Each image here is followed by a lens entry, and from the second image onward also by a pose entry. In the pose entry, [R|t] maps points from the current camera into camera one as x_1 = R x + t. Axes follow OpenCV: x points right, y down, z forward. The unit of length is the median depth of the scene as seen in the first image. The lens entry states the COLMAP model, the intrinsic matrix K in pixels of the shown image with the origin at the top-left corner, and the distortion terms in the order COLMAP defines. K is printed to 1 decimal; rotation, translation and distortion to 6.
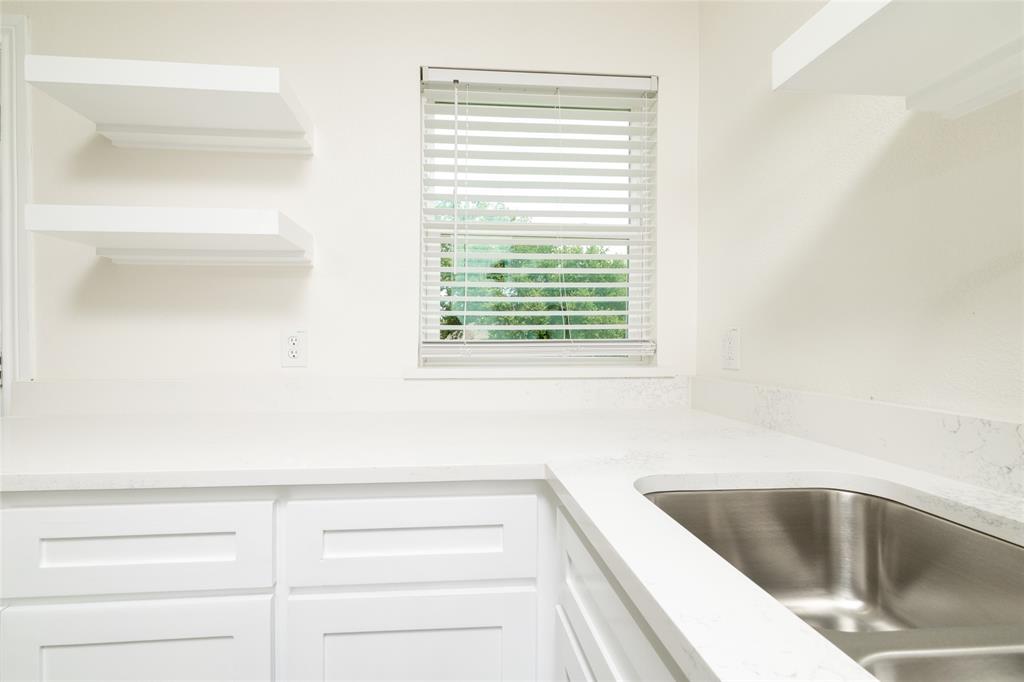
lens RADIAL K [[443.2, 0, 516.1], [0, 443.2, 335.7], [0, 0, 1]] dist [-0.003055, 0.002234]
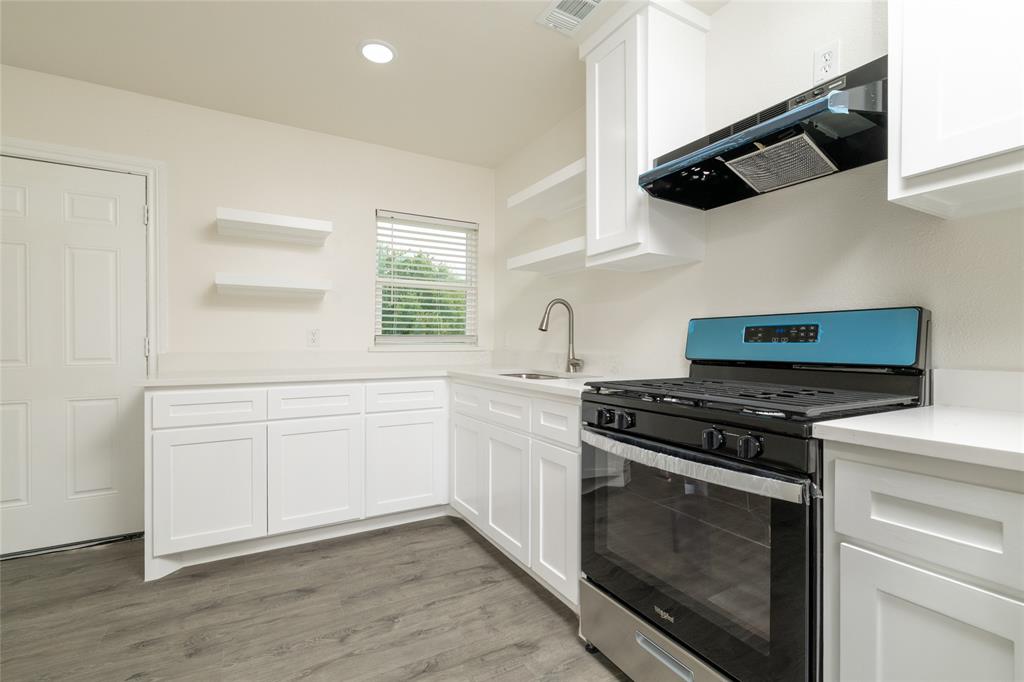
lens RADIAL K [[459.7, 0, 517.7], [0, 459.7, 341.0], [0, 0, 1]] dist [-0.002726, 0.001216]
pose [[0.919476, 0.004143, 0.393124, -0.448402], [-0.007708, 0.999942, 0.007490, 0.020483], [-0.393070, -0.009917, 0.919455, -1.327886]]
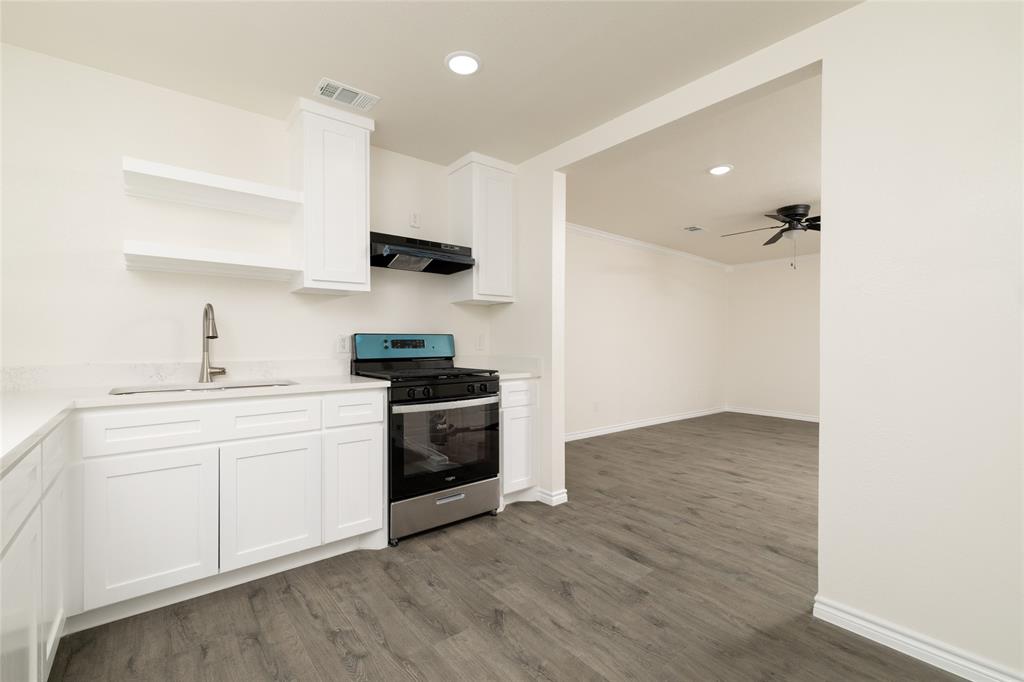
lens RADIAL K [[443.2, 0, 513.5], [0, 443.2, 342.6], [0, 0, 1]] dist [-0.003055, 0.002234]
pose [[-0.544578, 0.000596, 0.838710, -1.531784], [-0.008228, 0.999948, -0.006053, 0.008394], [-0.838670, -0.010197, -0.544545, 0.201759]]
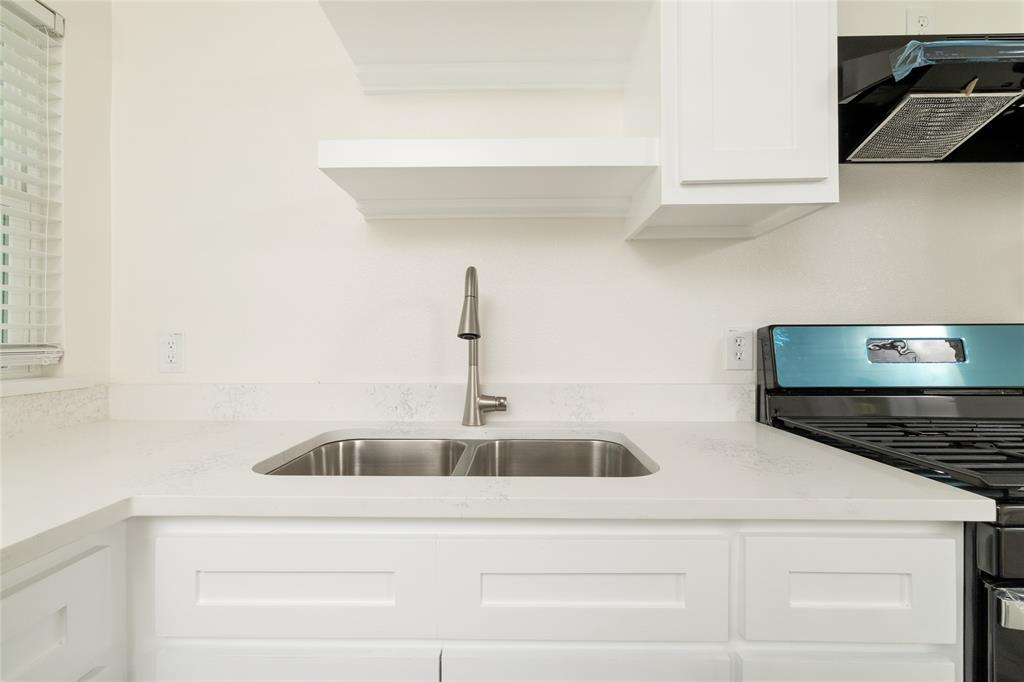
lens RADIAL K [[443.2, 0, 496.0], [0, 443.2, 346.8], [0, 0, 1]] dist [-0.003055, 0.002234]
pose [[0.154096, -0.003666, 0.988049, -0.358962], [-0.008839, 0.999948, 0.005089, 0.002428], [-0.988016, -0.009518, 0.154056, 0.092367]]
